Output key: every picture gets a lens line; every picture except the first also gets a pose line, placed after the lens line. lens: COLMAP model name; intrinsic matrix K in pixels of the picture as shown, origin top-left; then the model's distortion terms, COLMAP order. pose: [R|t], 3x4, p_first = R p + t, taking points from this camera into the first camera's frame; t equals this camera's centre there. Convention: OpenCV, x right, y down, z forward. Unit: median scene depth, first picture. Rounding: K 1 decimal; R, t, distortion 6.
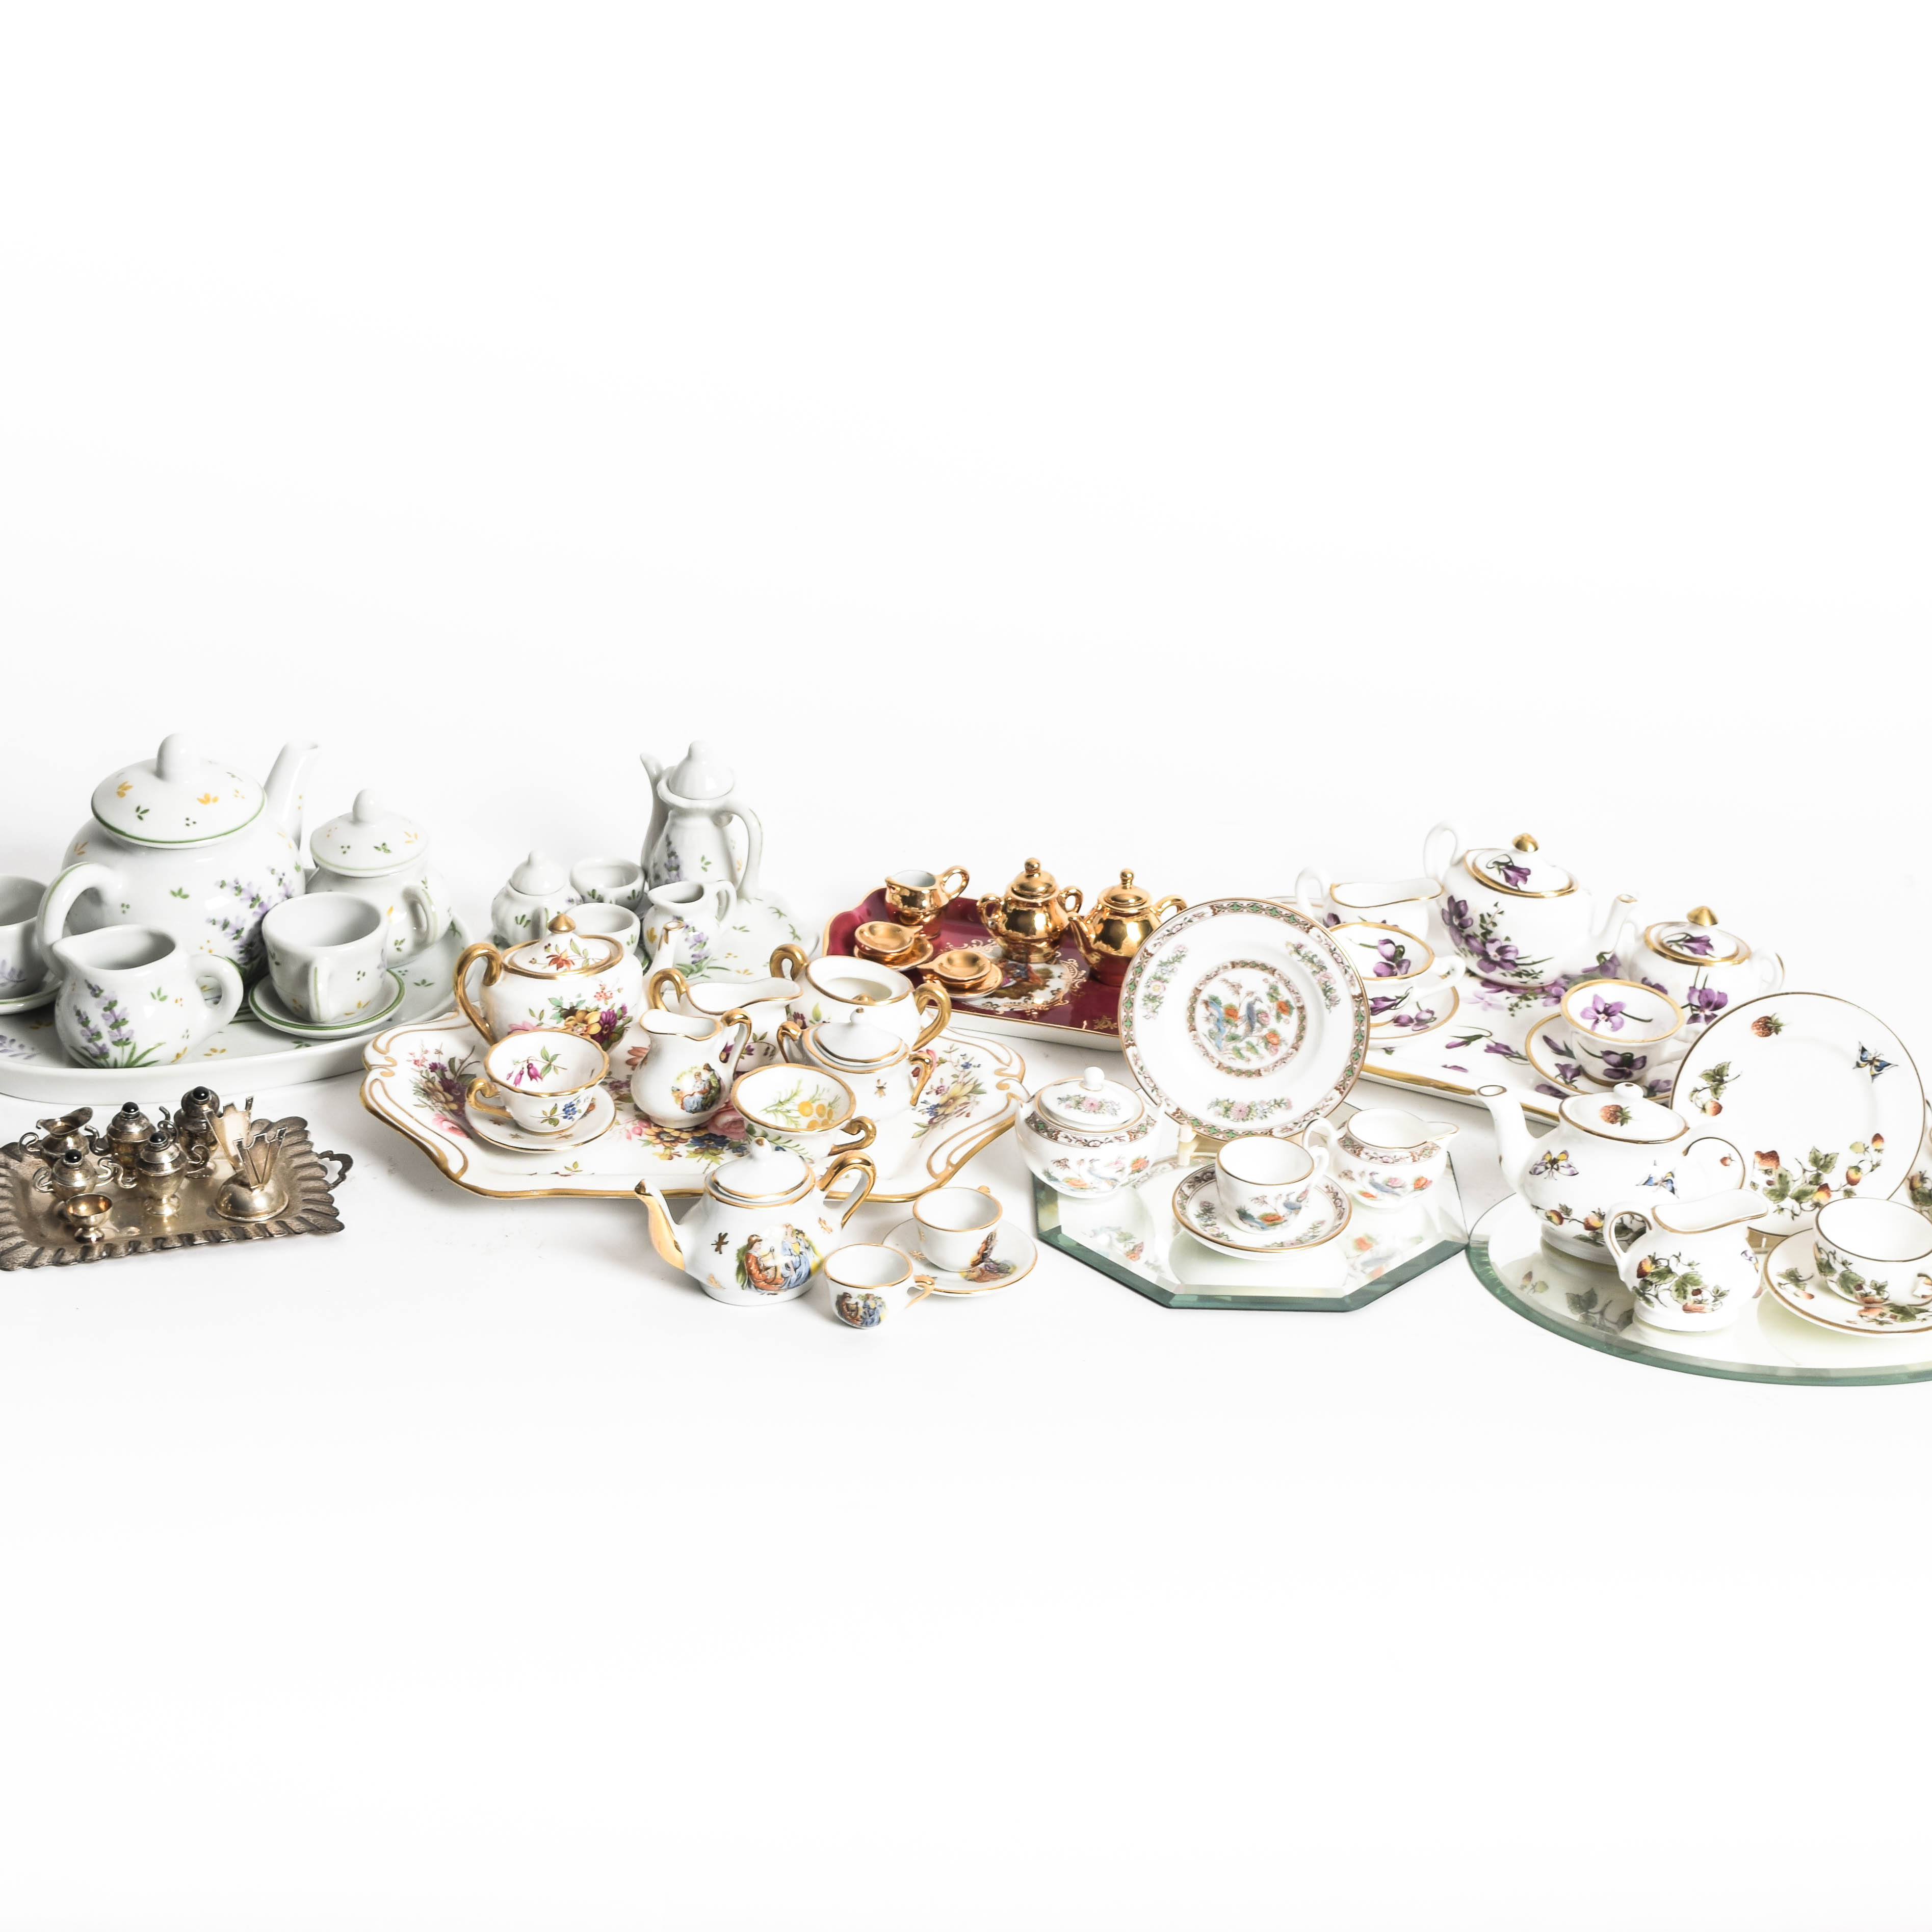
lens RADIAL K [[4966.6, 0, 966.0], [0, 4966.6, 966.0], [0, 0, 1]] dist [-0.012544, -0.767828]
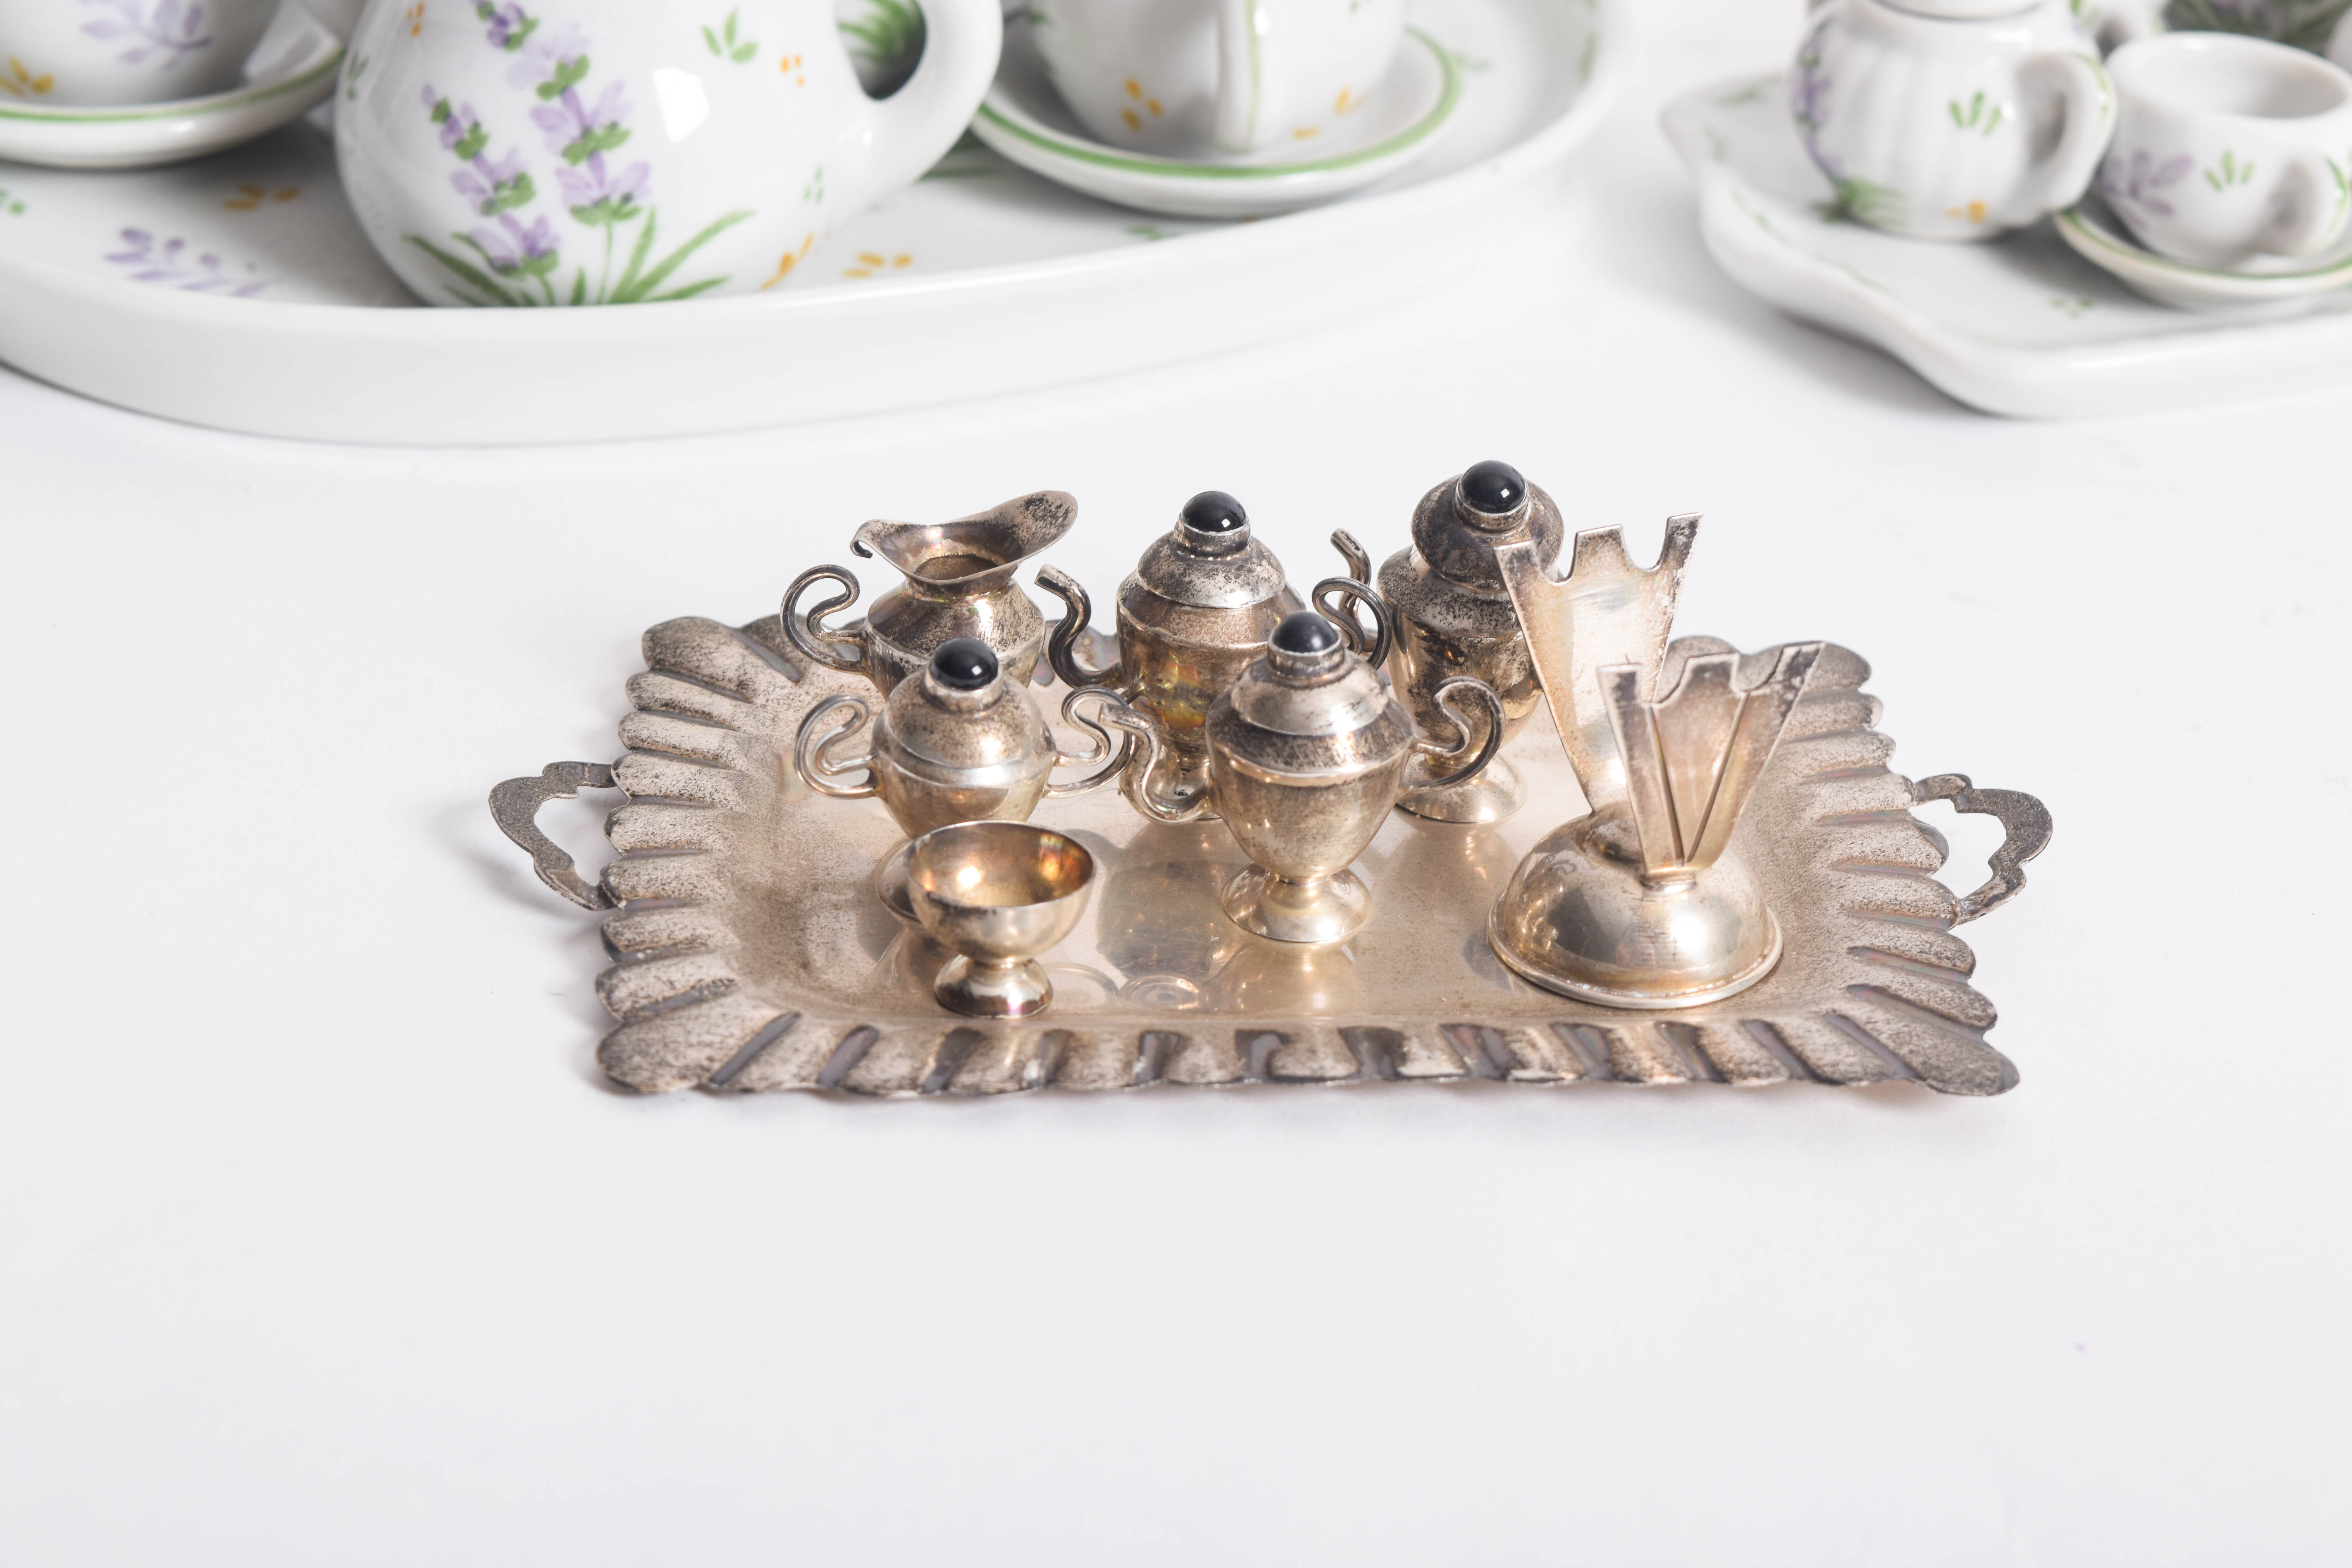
lens RADIAL K [[5245.0, 0, 1176.0], [0, 5245.0, 784.0], [0, 0, 1]] dist [-0.040449, -0.197596]
pose [[0.972421, 0.112164, -0.204491, -0.111264], [-0.110997, 0.993672, 0.017206, 0.037342], [0.205127, 0.005966, 0.978717, 0.719507]]
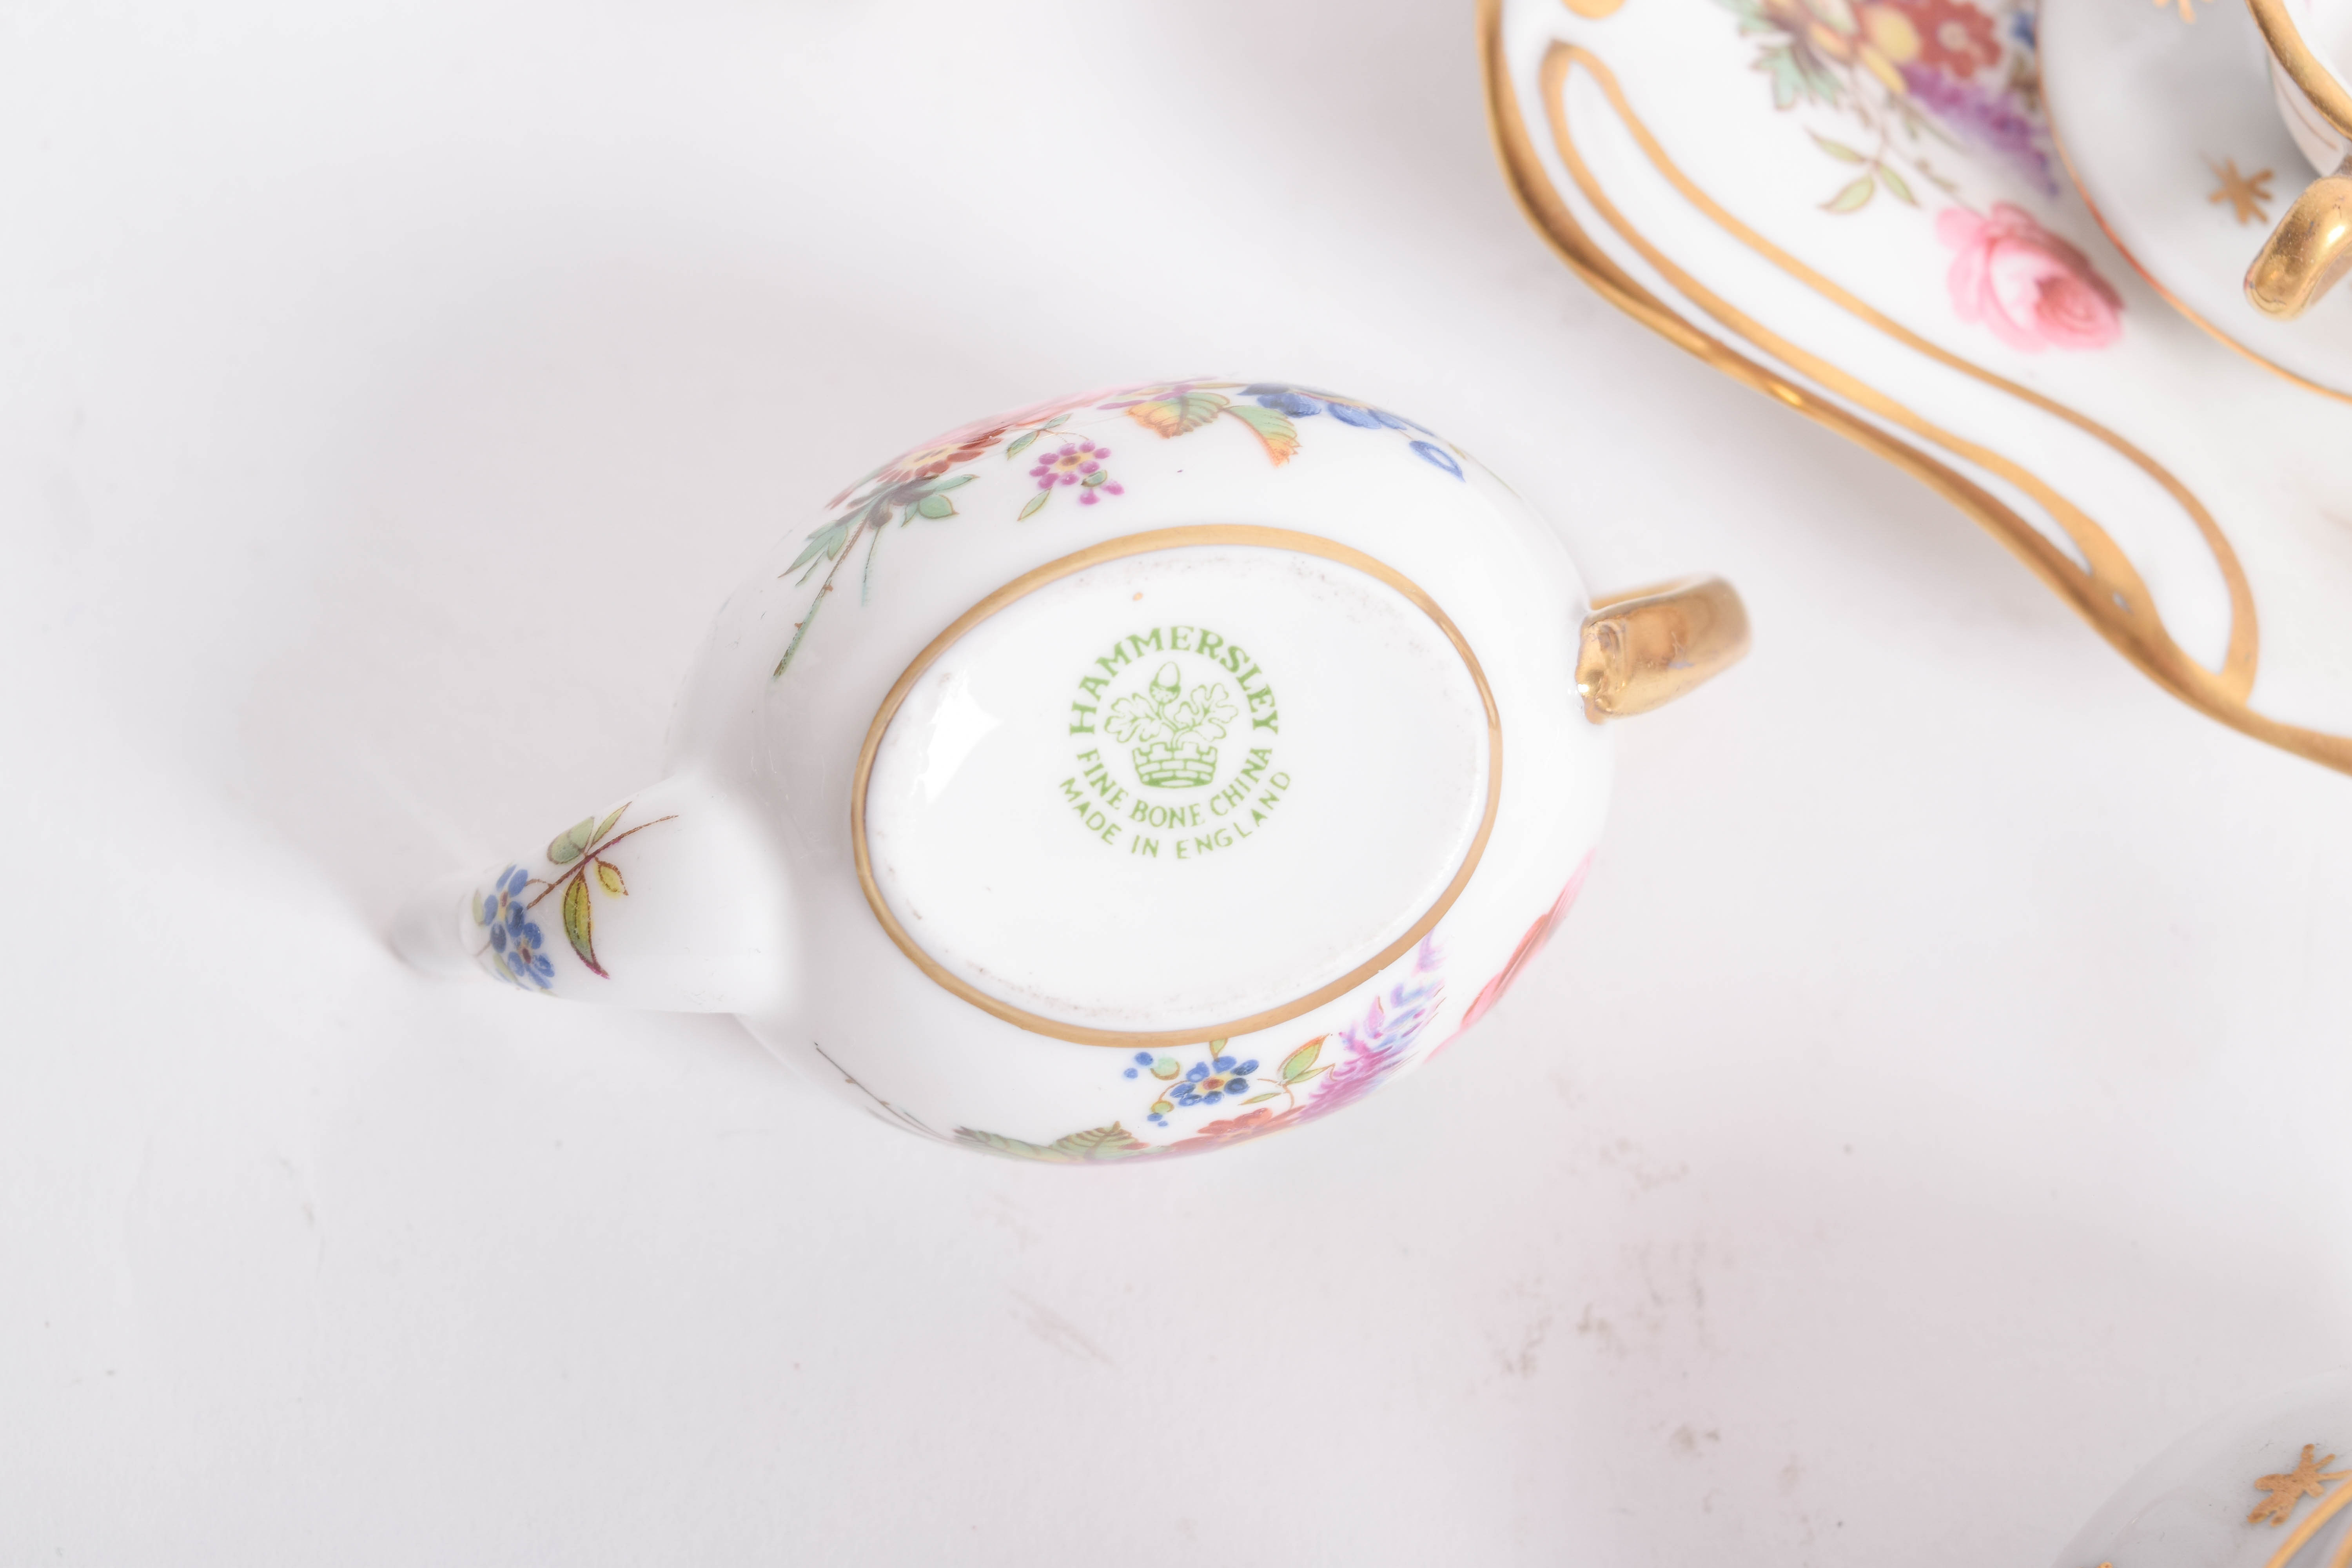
lens RADIAL K [[5245.0, 0, 1176.0], [0, 5245.0, 784.0], [0, 0, 1]] dist [-0.040449, -0.197596]
pose [[0.978343, -0.187228, 0.088263, -0.154477], [0.100555, 0.802618, 0.587957, -0.071250], [-0.180924, -0.566349, 0.804062, 0.826370]]
